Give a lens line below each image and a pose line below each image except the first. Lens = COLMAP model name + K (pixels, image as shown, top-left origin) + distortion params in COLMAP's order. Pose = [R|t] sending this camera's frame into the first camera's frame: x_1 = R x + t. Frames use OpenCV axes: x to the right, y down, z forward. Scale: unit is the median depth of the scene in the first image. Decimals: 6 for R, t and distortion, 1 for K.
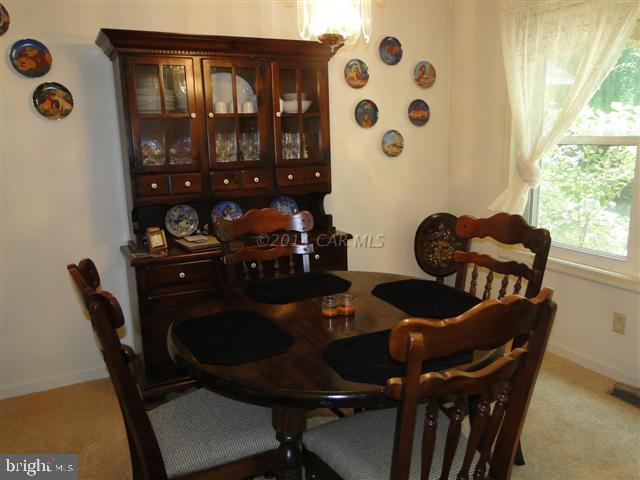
lens RADIAL K [[538.3, 0, 319.3], [0, 538.3, 240.8], [0, 0, 1]] dist [0.013338, 0.008195]
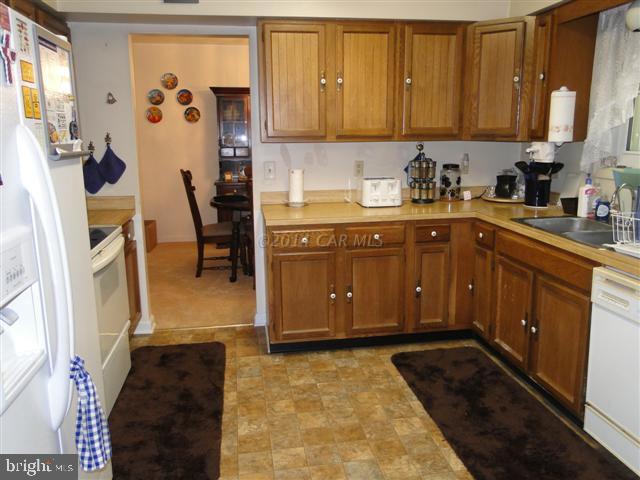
lens RADIAL K [[538.3, 0, 321.4], [0, 538.3, 239.4], [0, 0, 1]] dist [0.013338, 0.008195]
pose [[0.953752, 0.075877, -0.290860, 0.757128], [-0.080415, 0.996755, -0.003661, 0.240428], [0.289638, 0.026881, 0.956759, -1.049684]]
